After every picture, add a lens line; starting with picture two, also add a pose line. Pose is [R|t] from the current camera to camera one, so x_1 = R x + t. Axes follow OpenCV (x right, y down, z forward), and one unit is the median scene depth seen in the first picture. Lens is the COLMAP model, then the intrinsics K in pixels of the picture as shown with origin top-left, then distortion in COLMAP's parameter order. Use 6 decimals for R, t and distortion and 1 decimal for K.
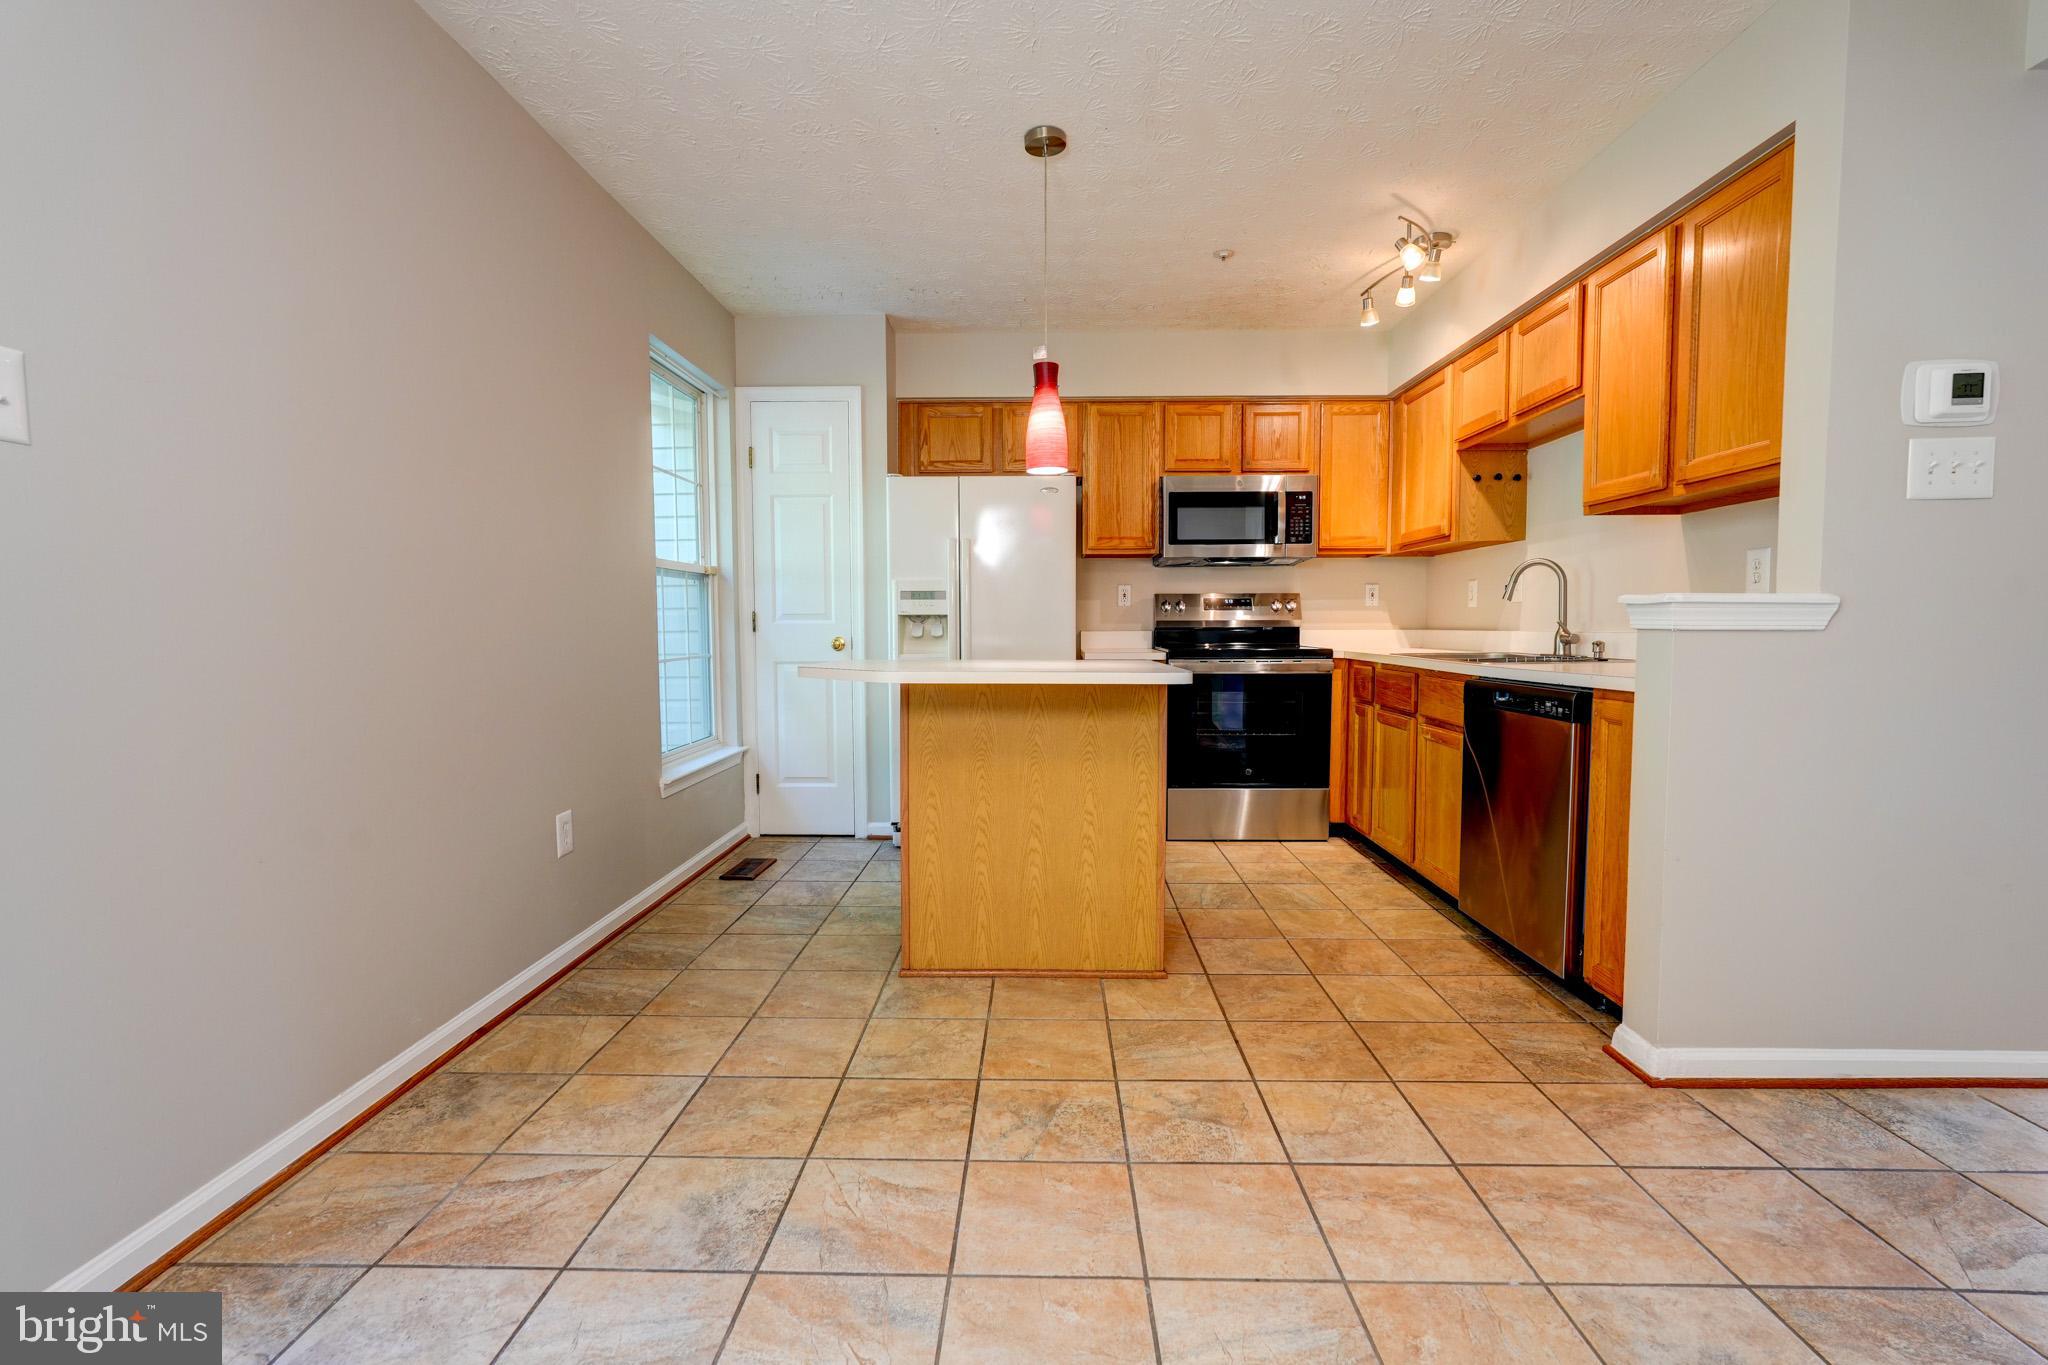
lens RADIAL K [[907.6, 0, 1021.9], [0, 907.6, 680.5], [0, 0, 1]] dist [-0.018181, 0.012102]
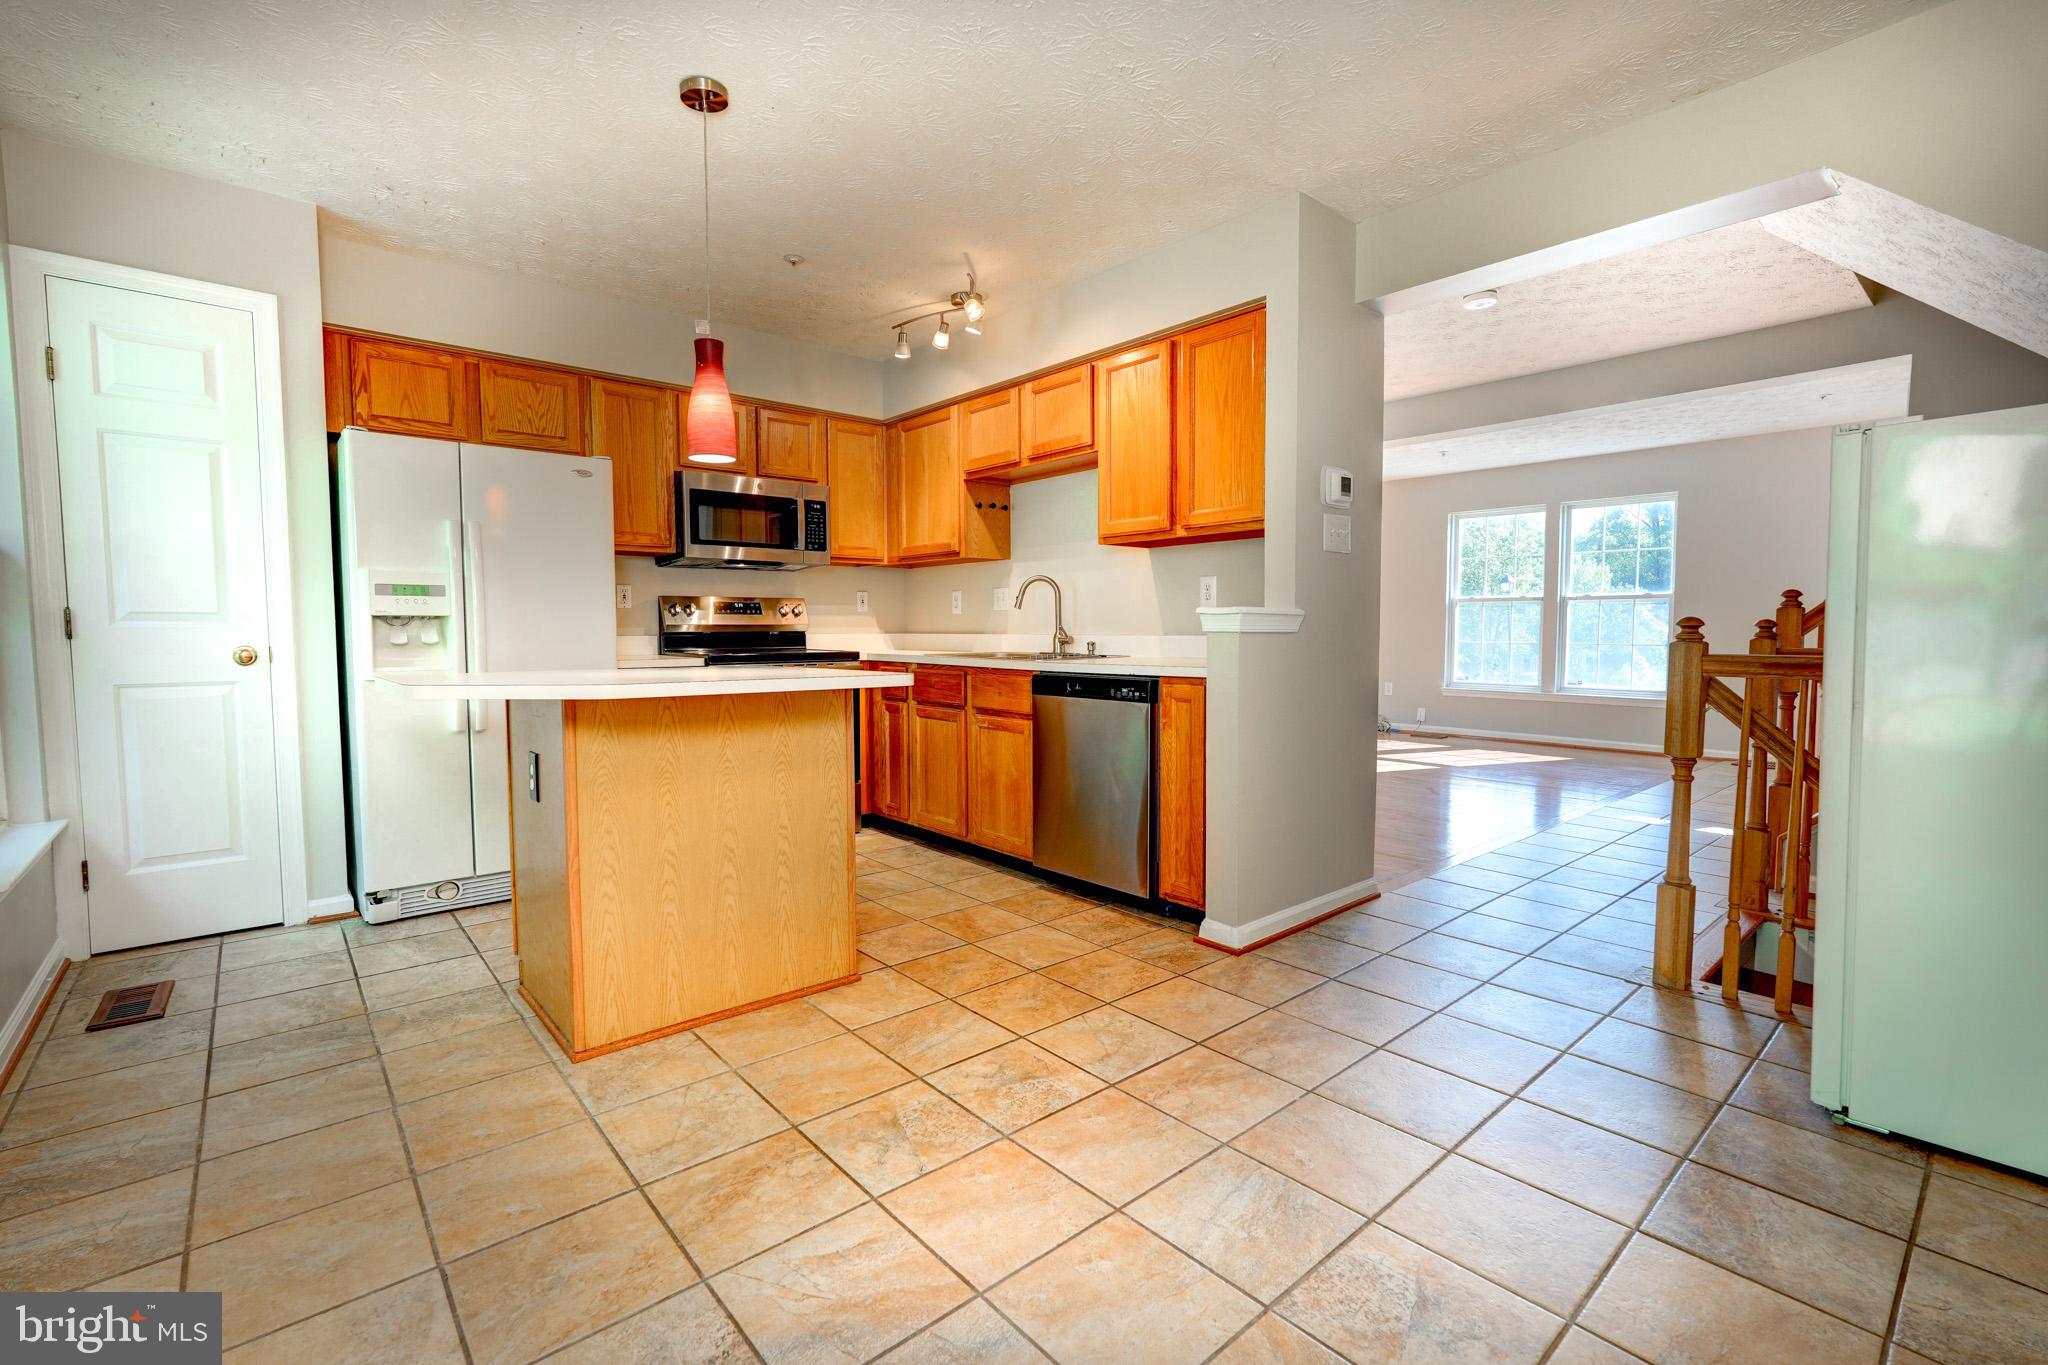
lens RADIAL K [[907.6, 0, 1021.9], [0, 907.6, 680.5], [0, 0, 1]] dist [-0.018181, 0.012102]
pose [[0.737798, -0.036441, 0.674037, -0.360884], [0.040307, 0.999138, 0.009897, -0.005790], [-0.673817, 0.019867, 0.738631, 0.125395]]
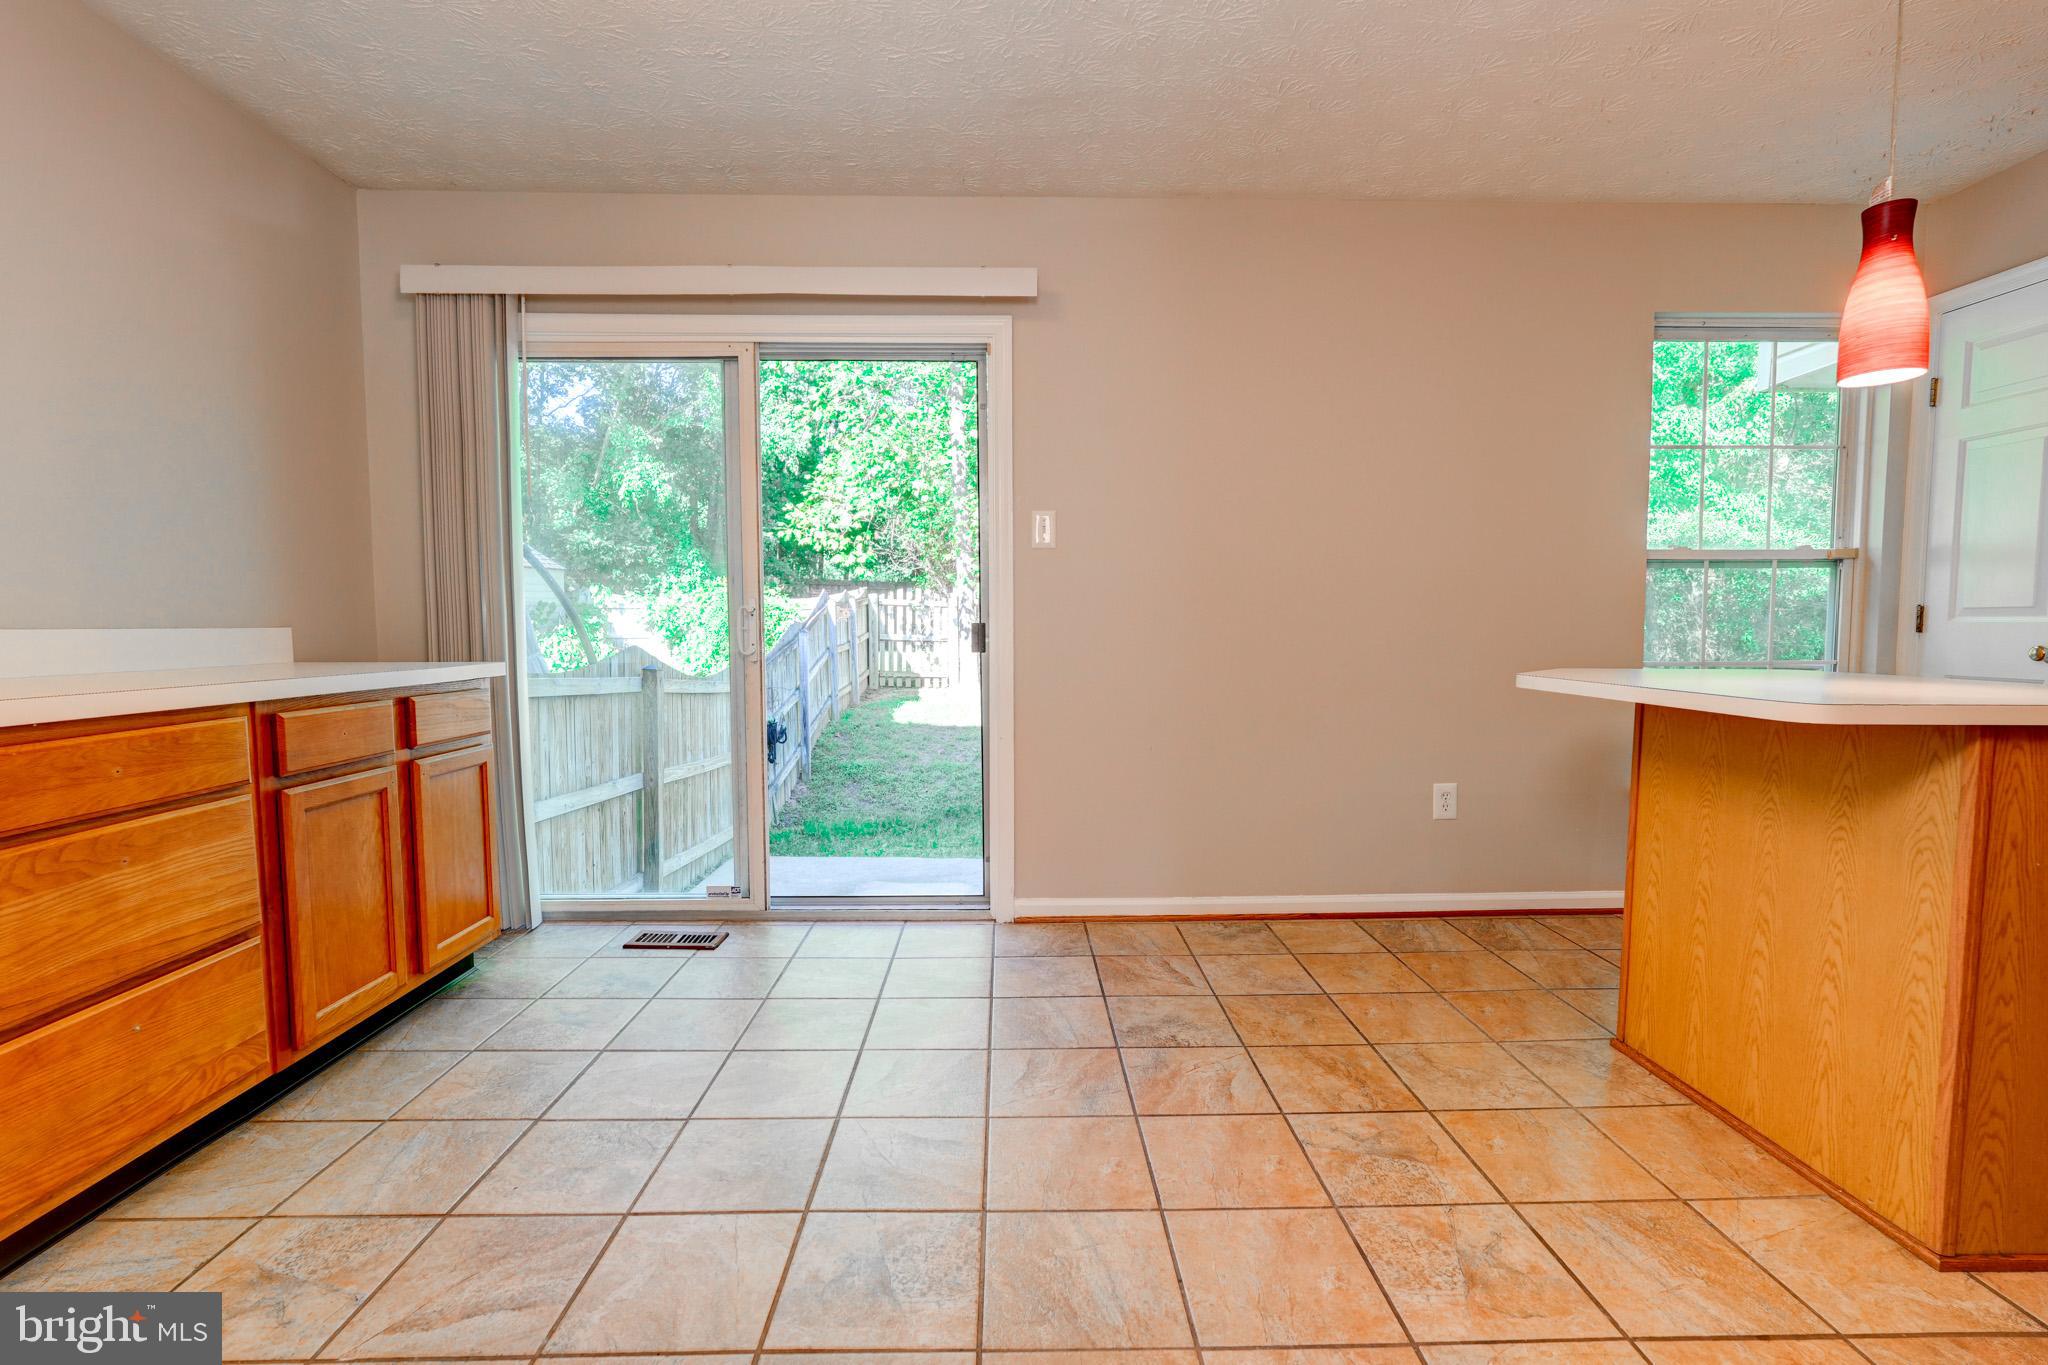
lens RADIAL K [[917.6, 0, 1025.7], [0, 917.6, 687.1], [0, 0, 1]] dist [-0.001064, 0.000229]
pose [[0.050216, 0.071089, -0.996205, 0.638188], [-0.061618, 0.995784, 0.067953, -0.024348], [0.996836, 0.057972, 0.054384, 0.387129]]
